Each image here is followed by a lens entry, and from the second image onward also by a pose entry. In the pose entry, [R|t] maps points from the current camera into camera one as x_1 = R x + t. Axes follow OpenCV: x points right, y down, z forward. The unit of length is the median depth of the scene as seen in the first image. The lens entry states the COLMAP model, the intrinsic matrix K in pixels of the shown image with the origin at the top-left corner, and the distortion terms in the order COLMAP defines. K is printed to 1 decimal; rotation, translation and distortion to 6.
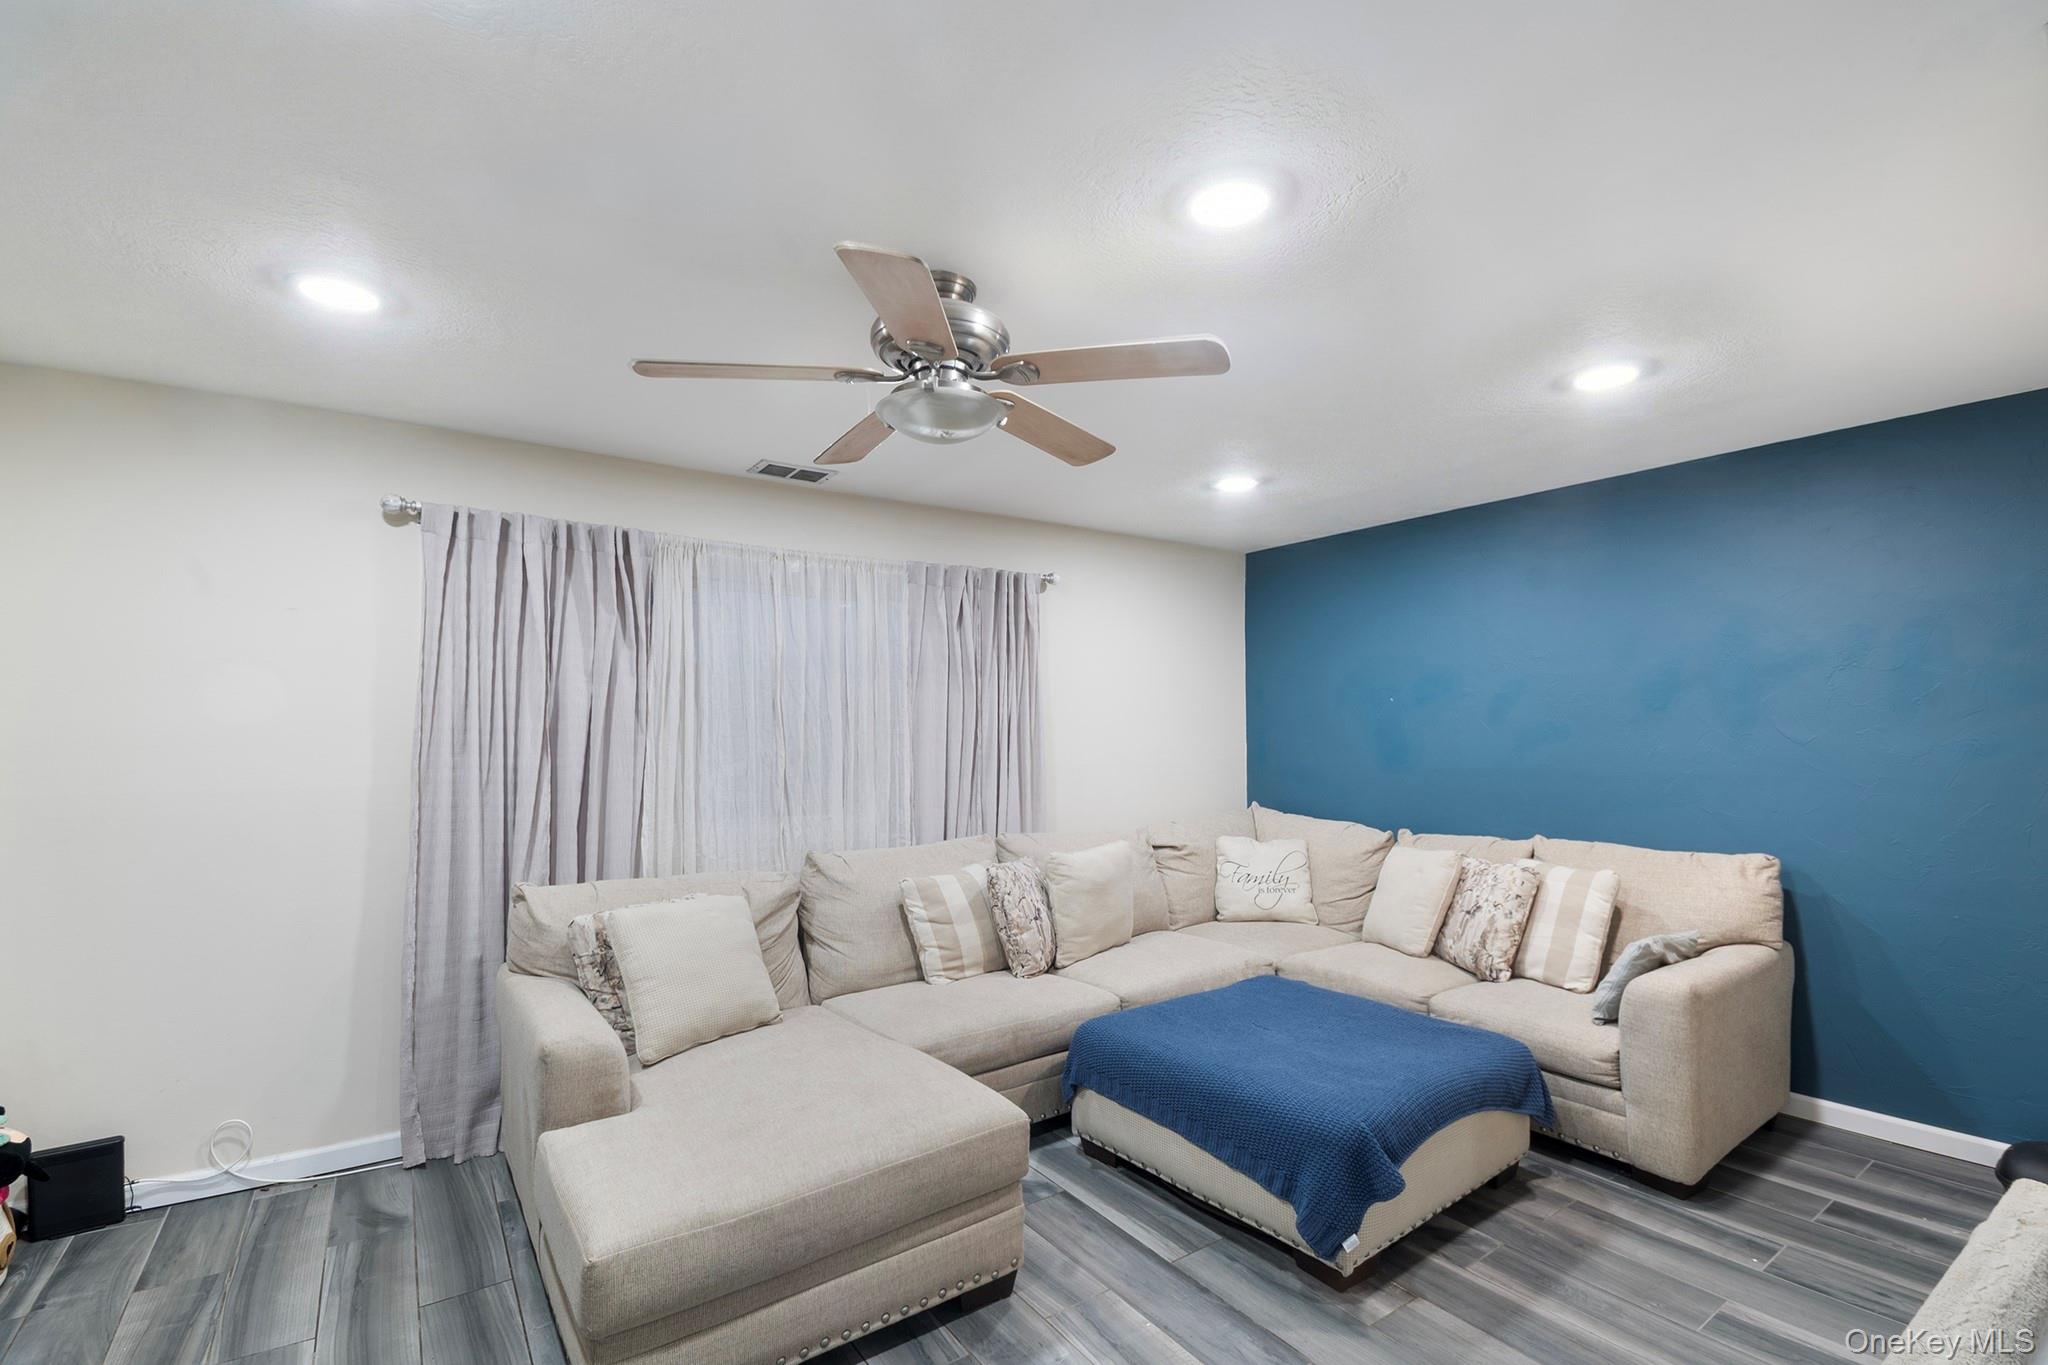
lens RADIAL K [[920.3, 0, 1031.3], [0, 920.3, 689.7], [0, 0, 1]] dist [-0.001761, 0.000236]
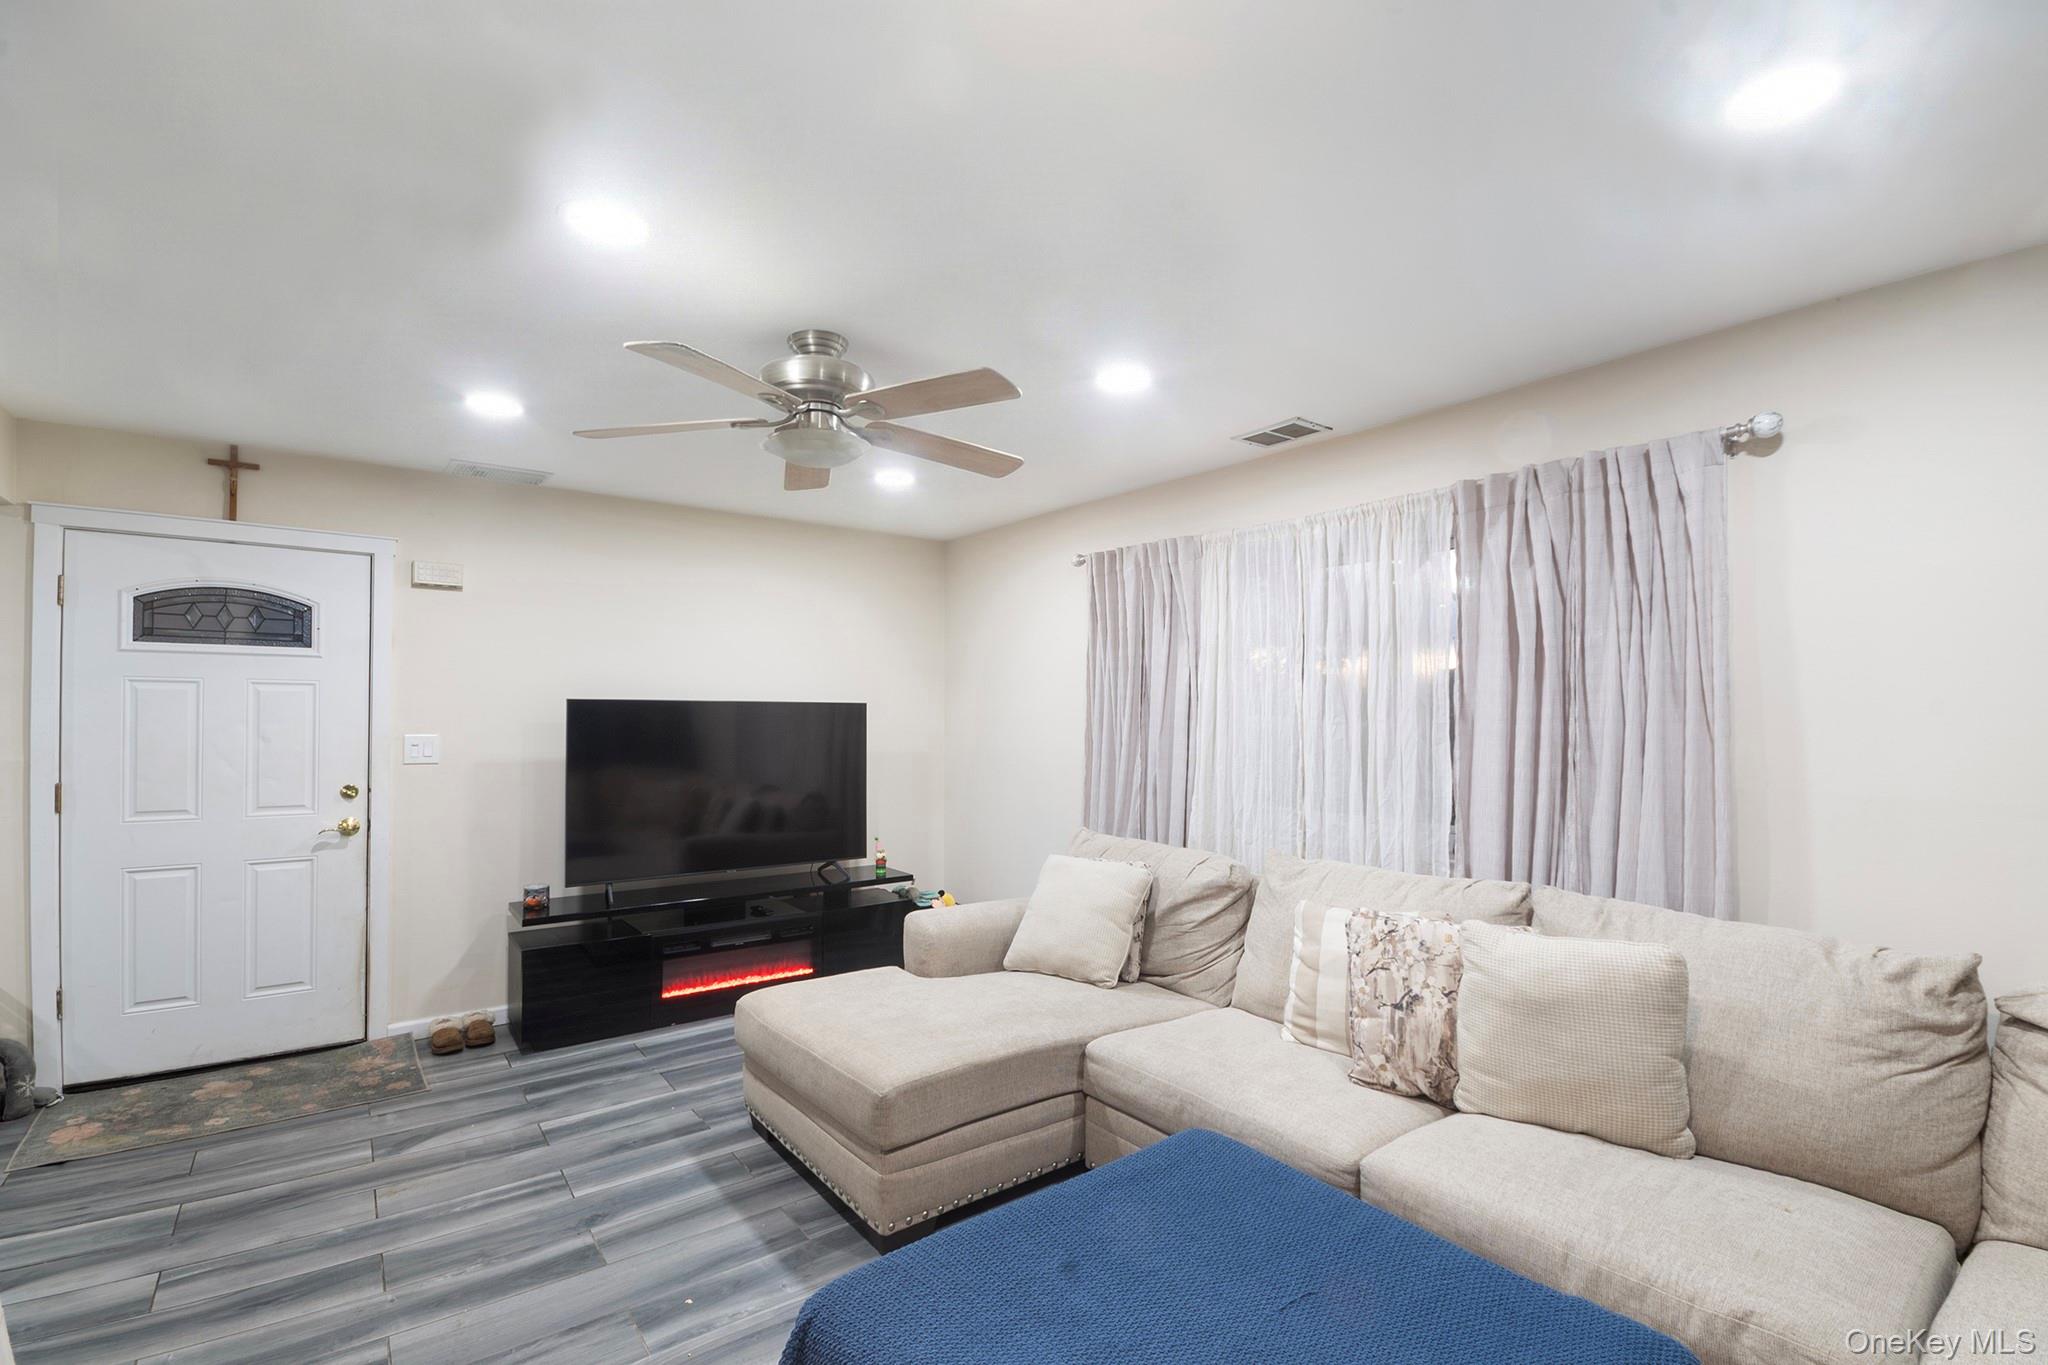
lens RADIAL K [[920.3, 0, 1030.0], [0, 920.3, 695.1], [0, 0, 1]] dist [-0.001761, 0.000236]
pose [[0.043245, -0.014747, -0.998956, 0.657889], [0.032736, 0.999375, -0.013336, 0.026910], [0.998528, -0.032125, 0.043701, 0.724683]]
